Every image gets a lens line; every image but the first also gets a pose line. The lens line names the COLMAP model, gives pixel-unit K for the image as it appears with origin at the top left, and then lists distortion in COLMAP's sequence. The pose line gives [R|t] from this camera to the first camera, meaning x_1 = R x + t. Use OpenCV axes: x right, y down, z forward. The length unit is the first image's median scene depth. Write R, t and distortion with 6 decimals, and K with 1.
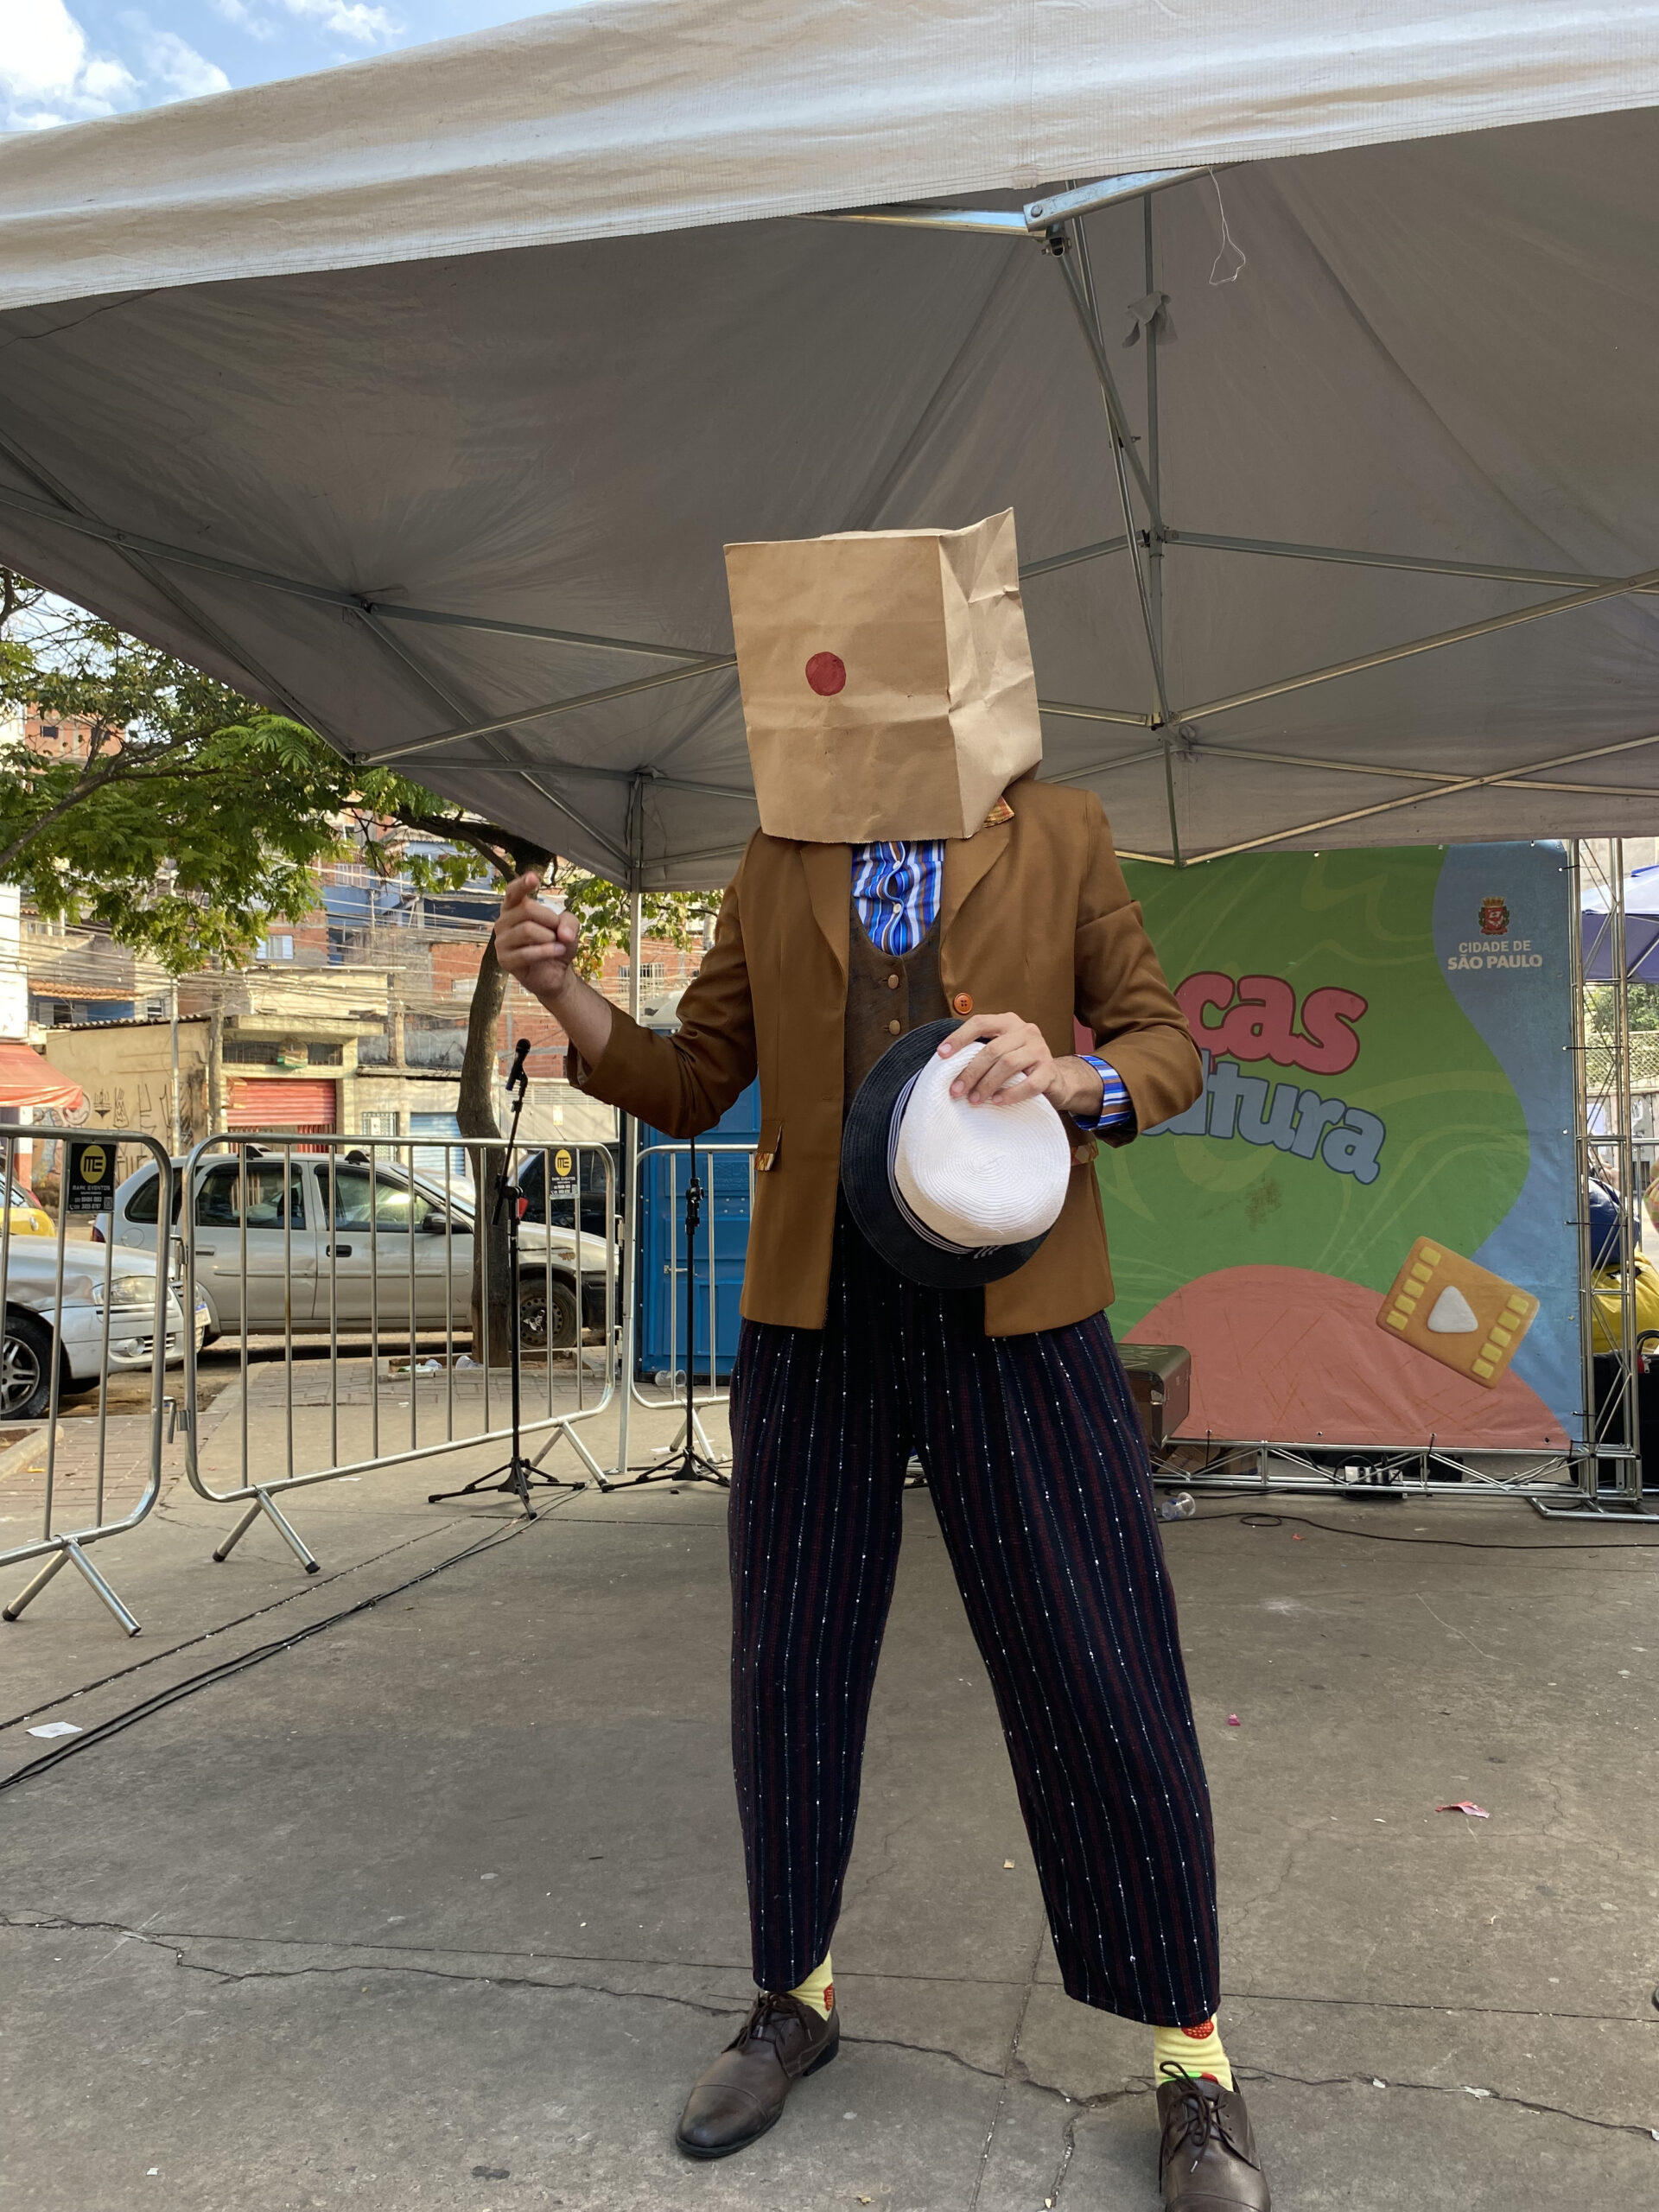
lens RADIAL K [[1700.3, 0, 826.8], [0, 1700.3, 1077.7], [0, 0, 1]] dist [0.024918, -0.029592]
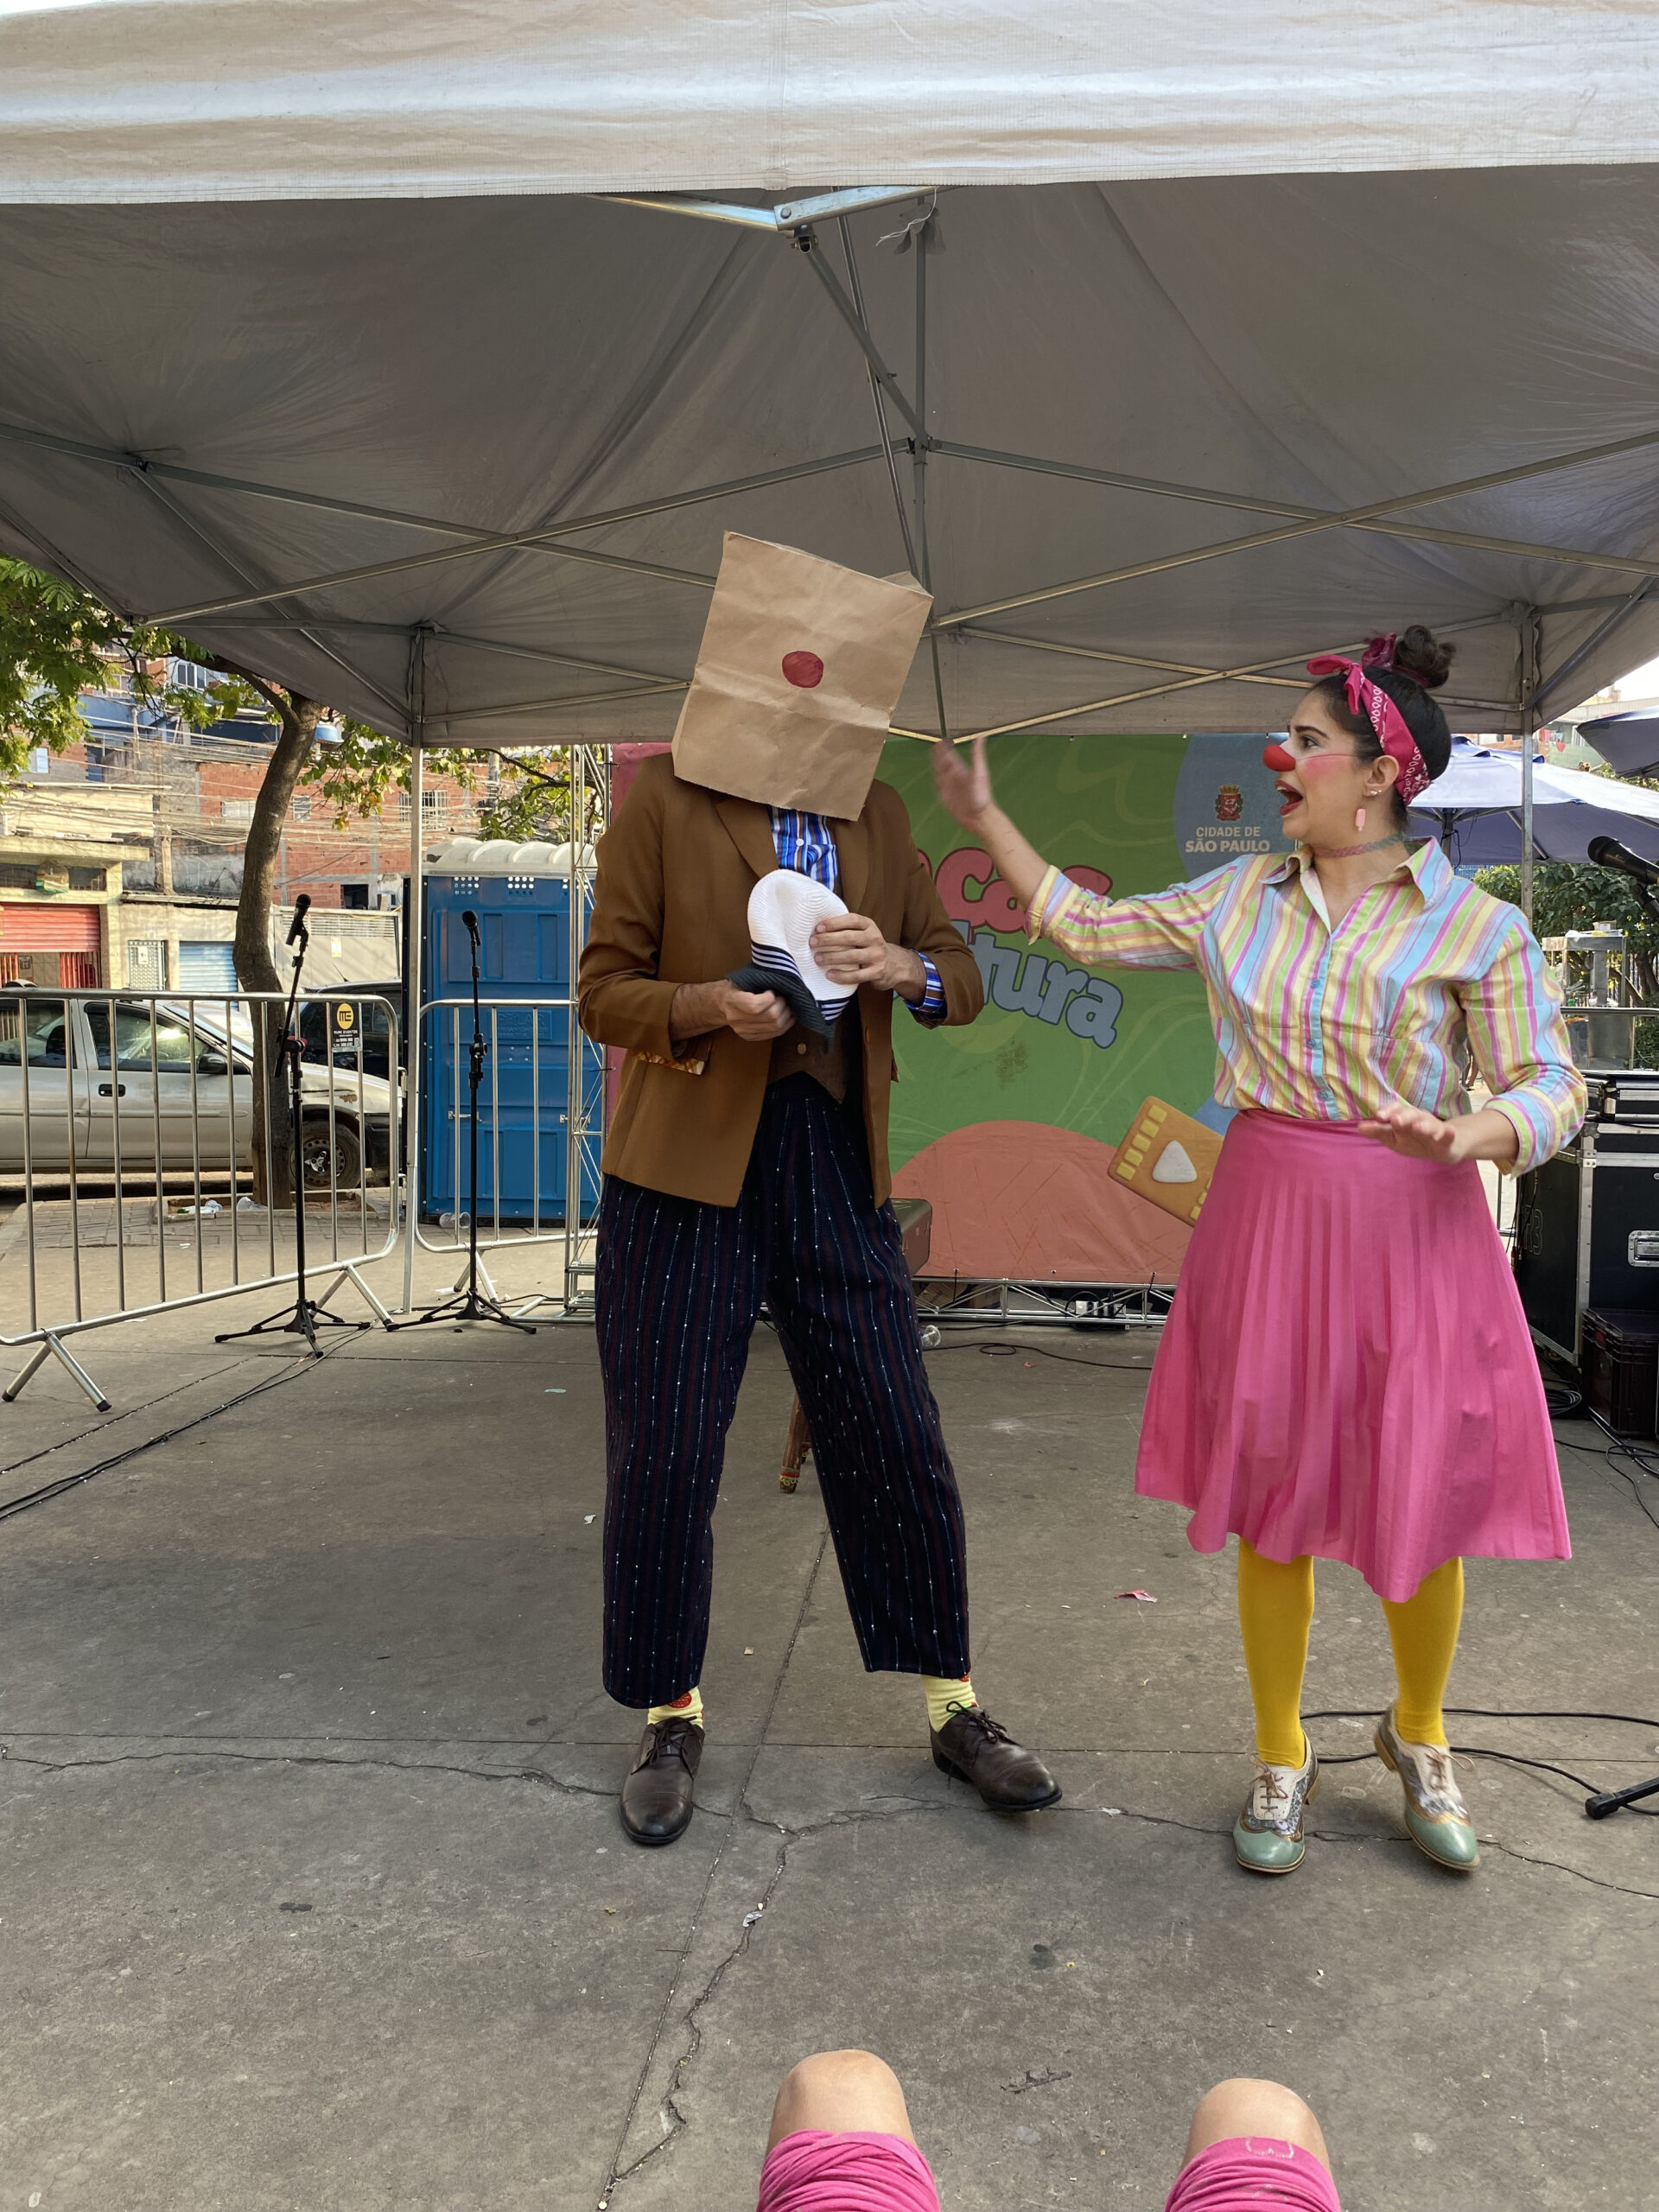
lens RADIAL K [[1700.3, 0, 823.9], [0, 1700.3, 1088.7], [0, 0, 1]] dist [0.024918, -0.029592]
pose [[0.992494, 0.009598, 0.121912, 0.006201], [-0.022195, 0.994496, 0.102395, -0.019556], [-0.120258, -0.104332, 0.987245, -0.054871]]
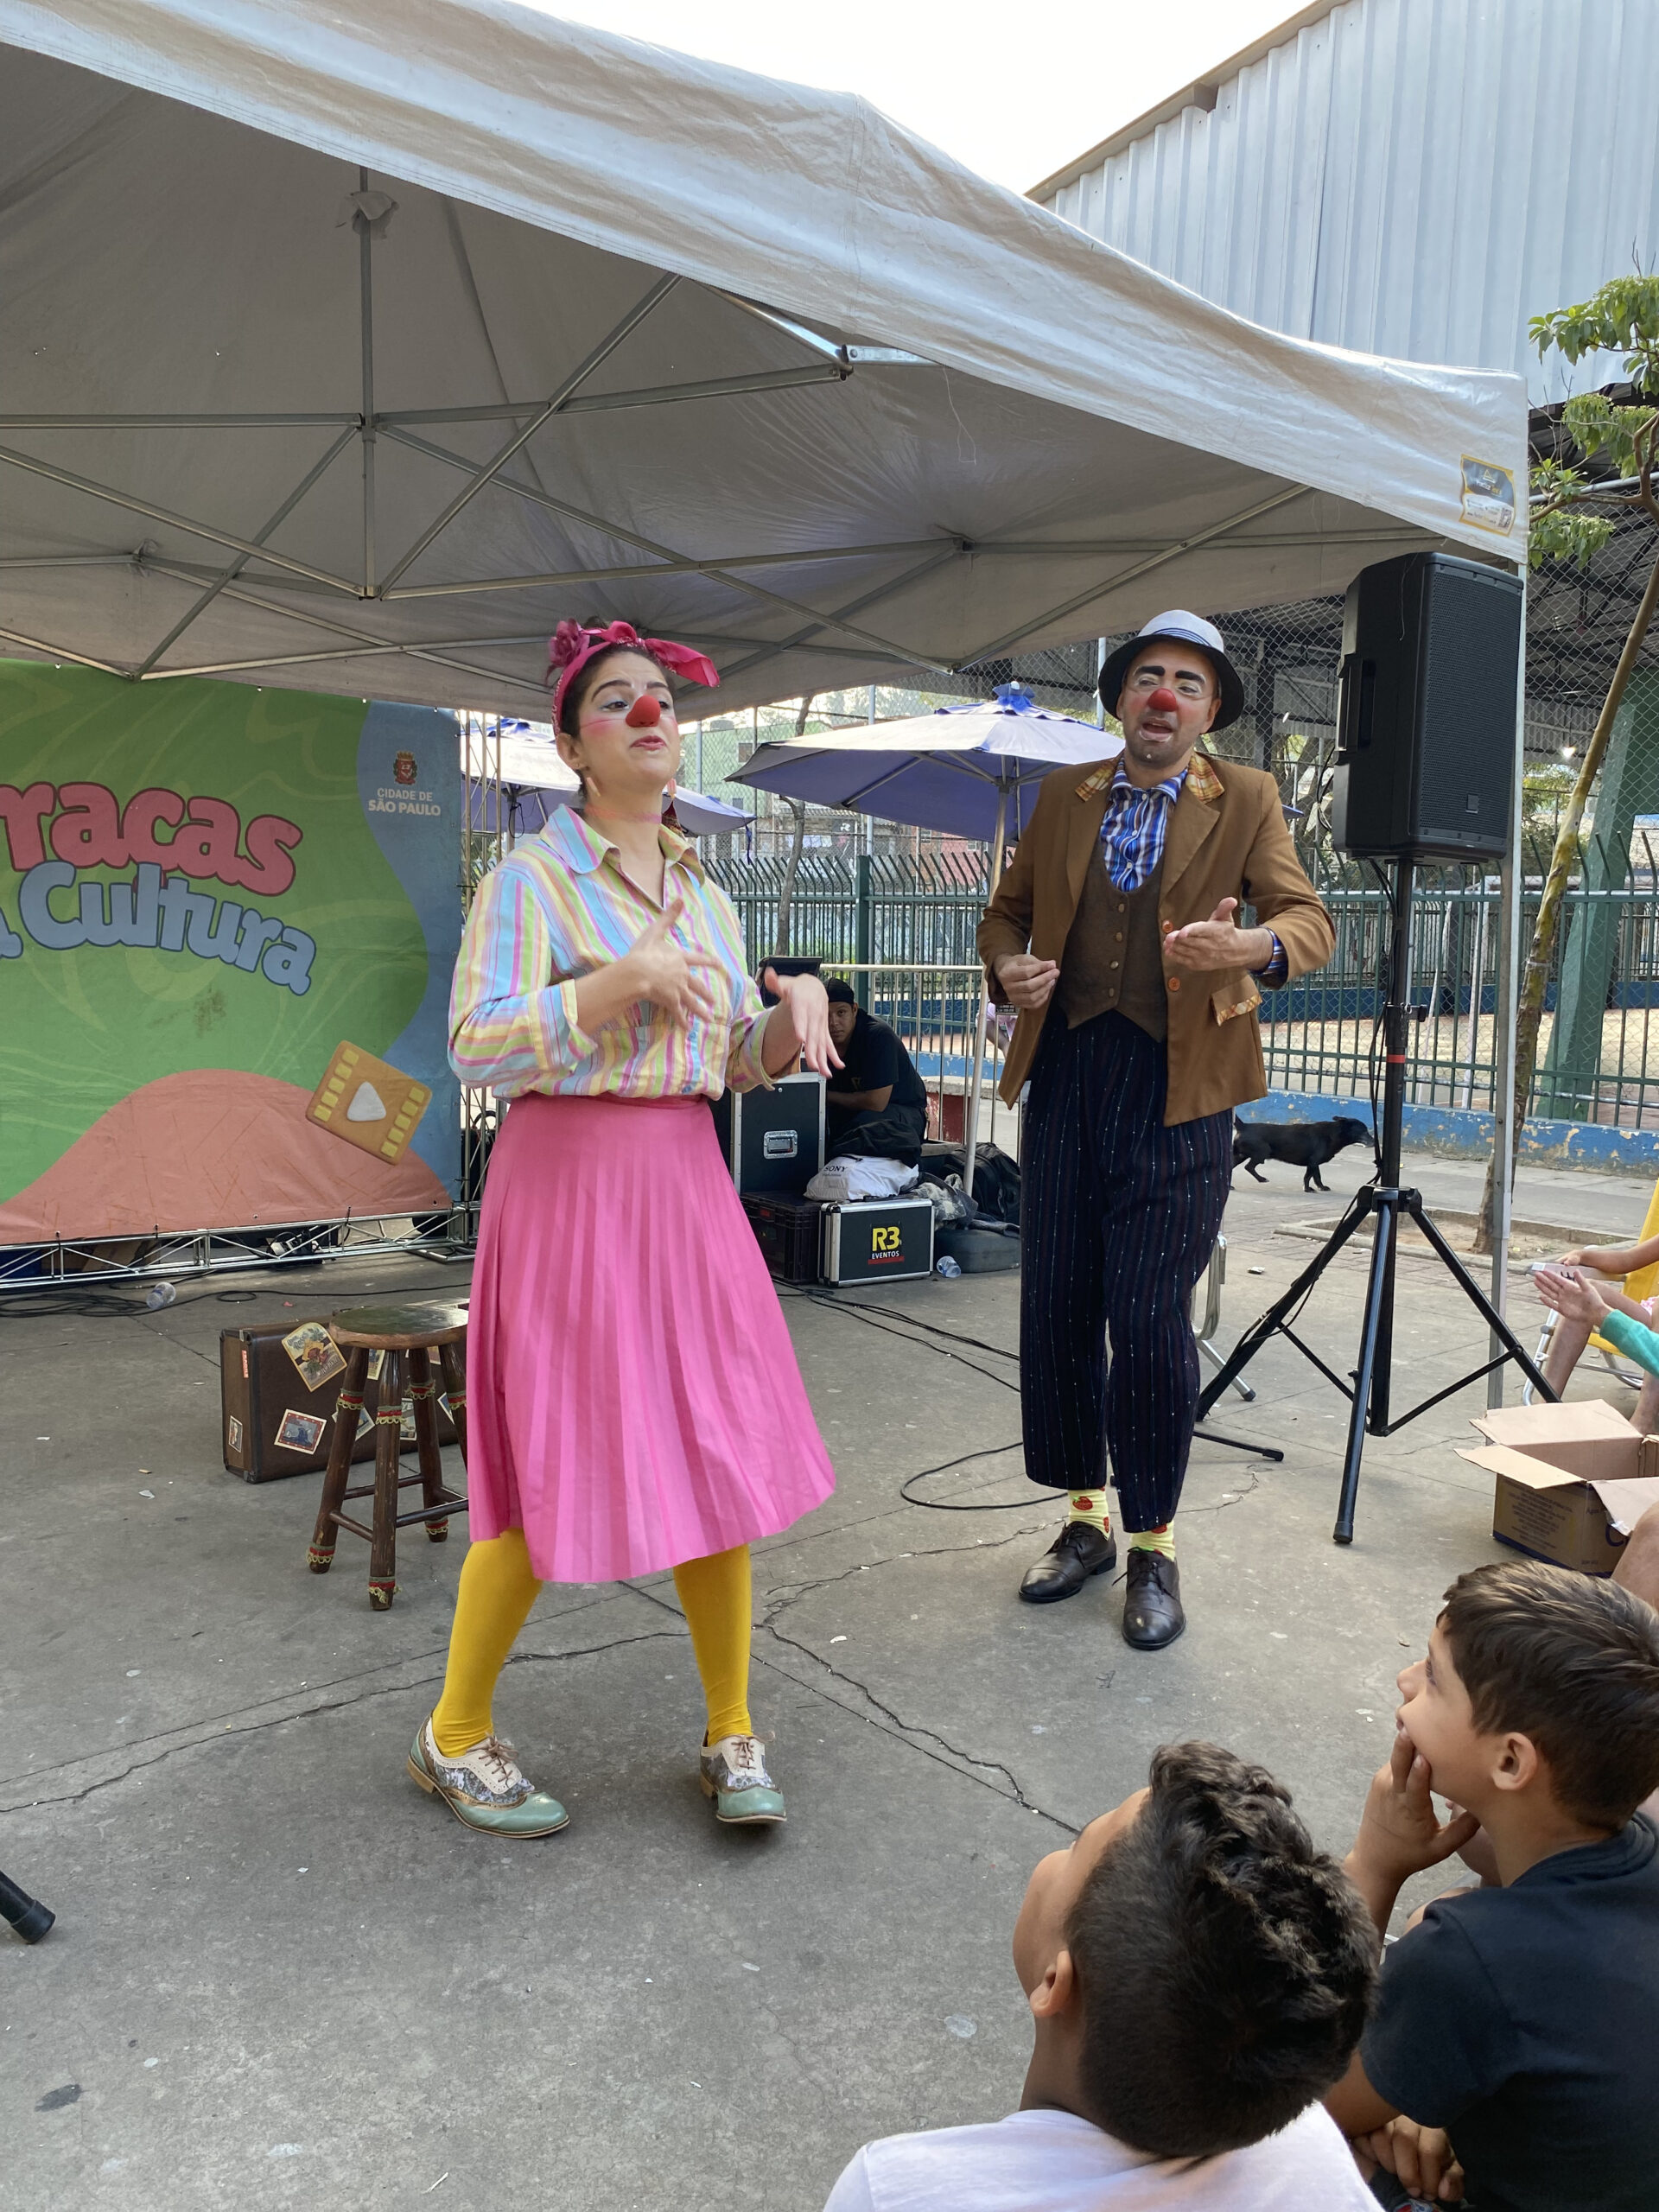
lens RADIAL K [[1700.3, 0, 846.4], [0, 1700.3, 1093.9], [0, 0, 1]] dist [0.024918, -0.029592]
pose [[0.614596, -0.042210, 0.787712, -0.360551], [-0.065781, 0.992347, 0.104500, -0.014623], [-0.786095, -0.116042, 0.607115, 0.023496]]
